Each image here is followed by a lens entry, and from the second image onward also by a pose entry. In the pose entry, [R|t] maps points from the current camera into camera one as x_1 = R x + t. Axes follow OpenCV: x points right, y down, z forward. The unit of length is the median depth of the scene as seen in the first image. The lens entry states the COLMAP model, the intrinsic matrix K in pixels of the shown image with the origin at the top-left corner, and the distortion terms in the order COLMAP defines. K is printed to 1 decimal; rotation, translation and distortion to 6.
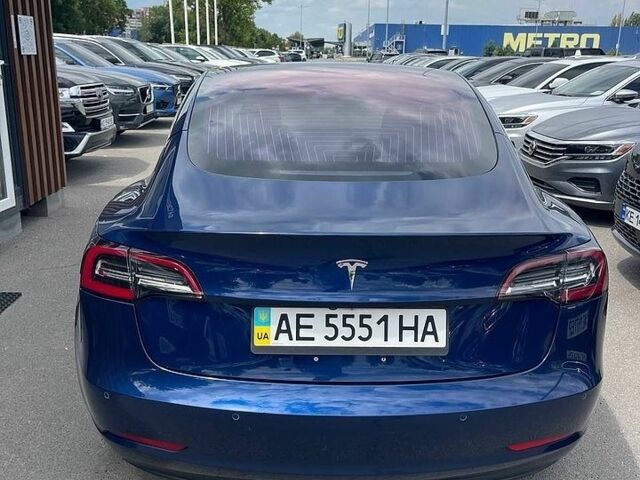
lens RADIAL K [[637.9, 0, 320.0], [0, 637.9, 240.0], [0, 0, 1]] dist [0.013535, 0.013627]
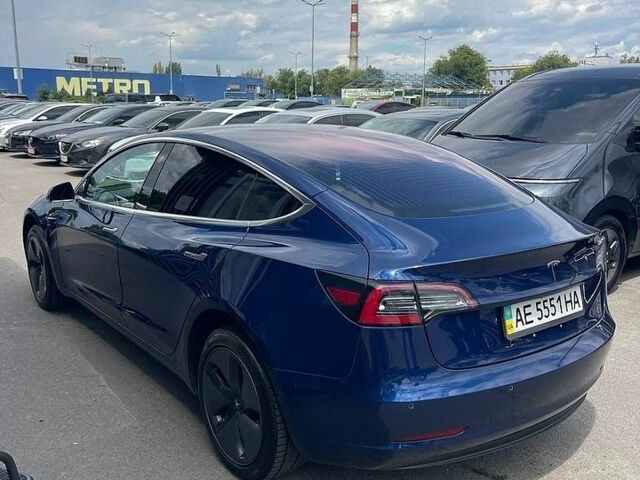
lens RADIAL K [[637.9, 0, 320.0], [0, 637.9, 240.0], [0, 0, 1]] dist [0.013535, 0.013627]
pose [[0.798021, -0.128816, 0.588702, -1.171290], [0.166623, 0.985969, -0.010124, -0.086983], [-0.579137, 0.106171, 0.808287, 0.095164]]
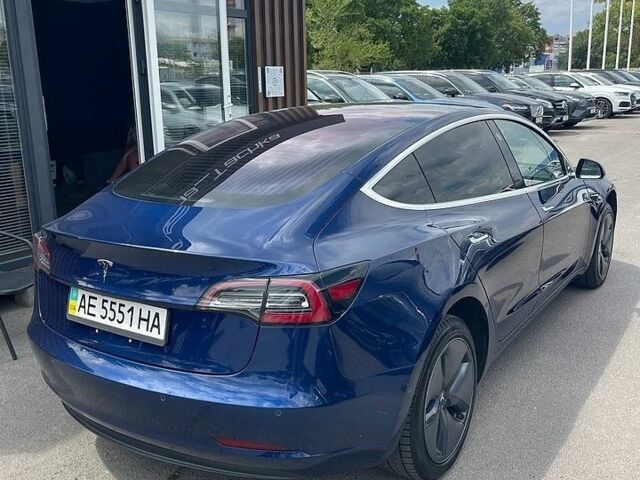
lens RADIAL K [[637.9, 0, 320.0], [0, 637.9, 240.0], [0, 0, 1]] dist [0.013535, 0.013627]
pose [[0.819859, 0.095893, -0.564479, 1.095516], [-0.119134, 0.992869, -0.004364, -0.054002], [0.560035, 0.070827, 0.825436, 0.129703]]
